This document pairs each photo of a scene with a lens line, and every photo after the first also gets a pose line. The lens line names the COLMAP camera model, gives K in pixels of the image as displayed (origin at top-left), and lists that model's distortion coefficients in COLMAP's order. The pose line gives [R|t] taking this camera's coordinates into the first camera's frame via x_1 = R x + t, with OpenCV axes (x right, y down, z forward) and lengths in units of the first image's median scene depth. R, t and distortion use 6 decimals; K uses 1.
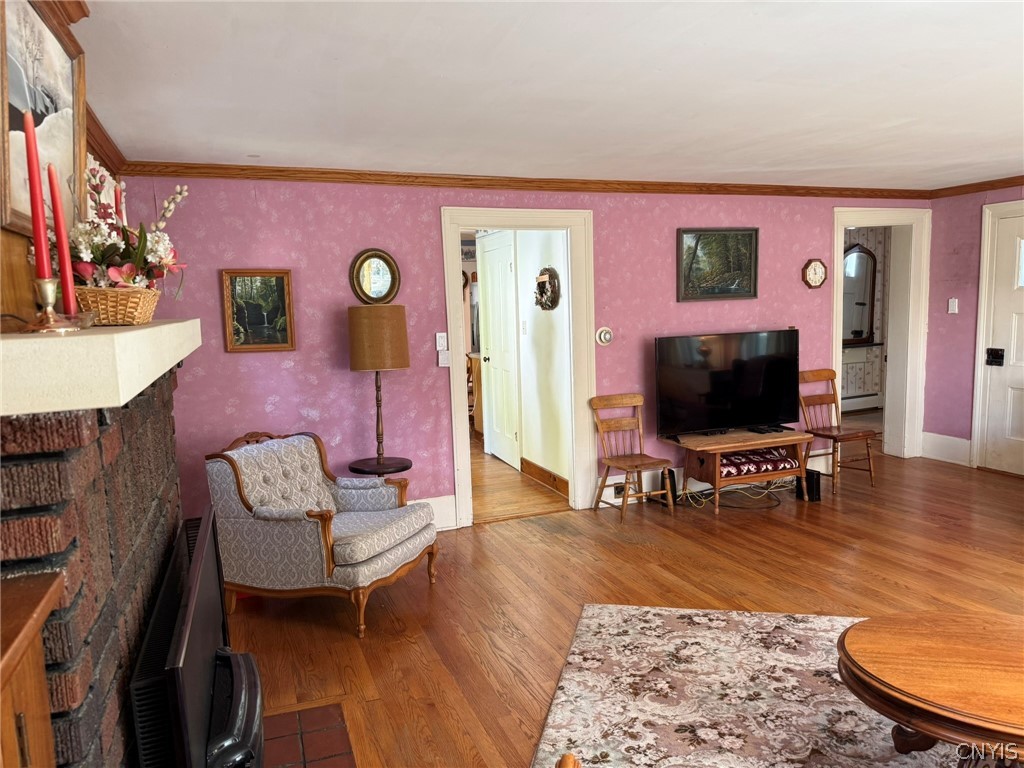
lens RADIAL K [[729.6, 0, 509.2], [0, 729.6, 384.5], [0, 0, 1]] dist [0.006541, -0.014886]
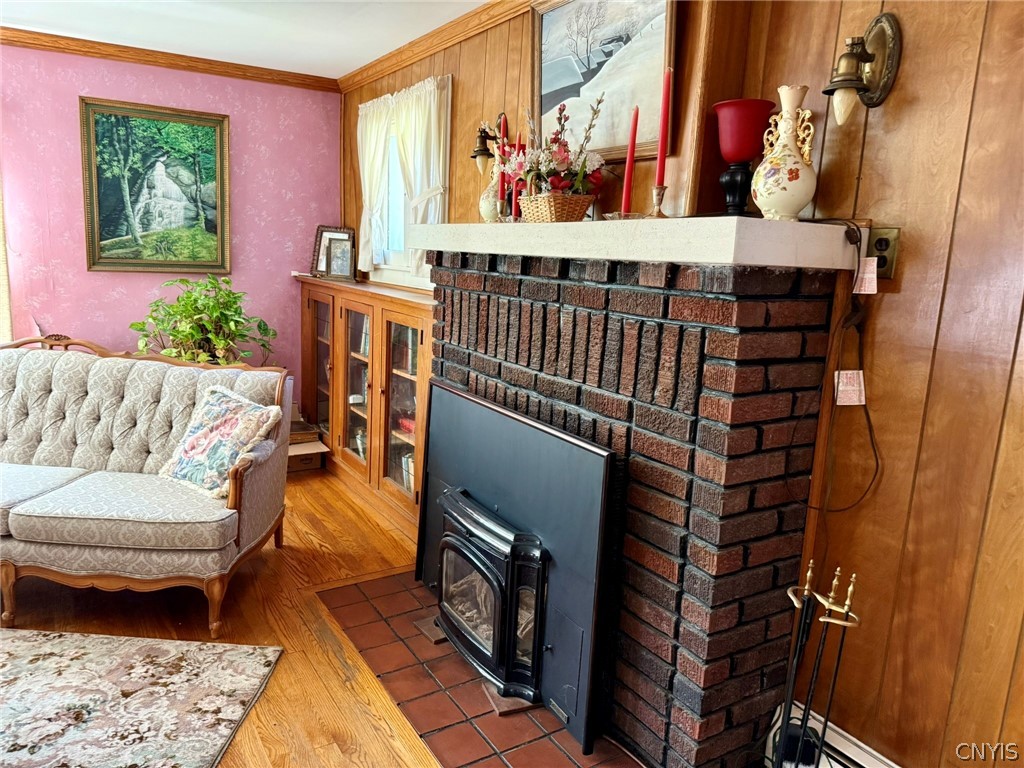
lens RADIAL K [[729.6, 0, 503.1], [0, 729.6, 383.1], [0, 0, 1]] dist [0.006541, -0.014886]
pose [[-0.976614, 0.011906, -0.214668, -0.017152], [-0.043376, 0.967023, 0.250968, -0.117567], [0.210577, 0.254411, -0.943892, 1.637252]]
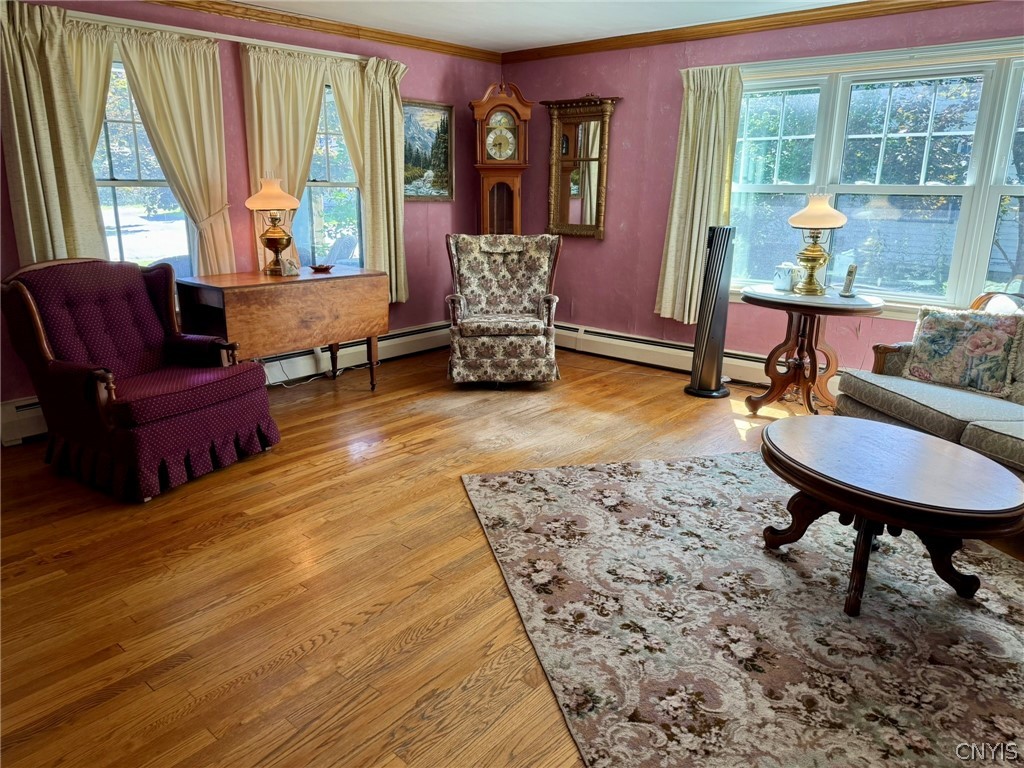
lens RADIAL K [[729.6, 0, 502.8], [0, 729.6, 383.2], [0, 0, 1]] dist [0.006541, -0.014886]
pose [[-0.463338, -0.223626, 0.857502, -0.362120], [0.074168, 0.954456, 0.288986, -0.104261], [-0.883072, 0.197498, -0.425650, 1.466718]]
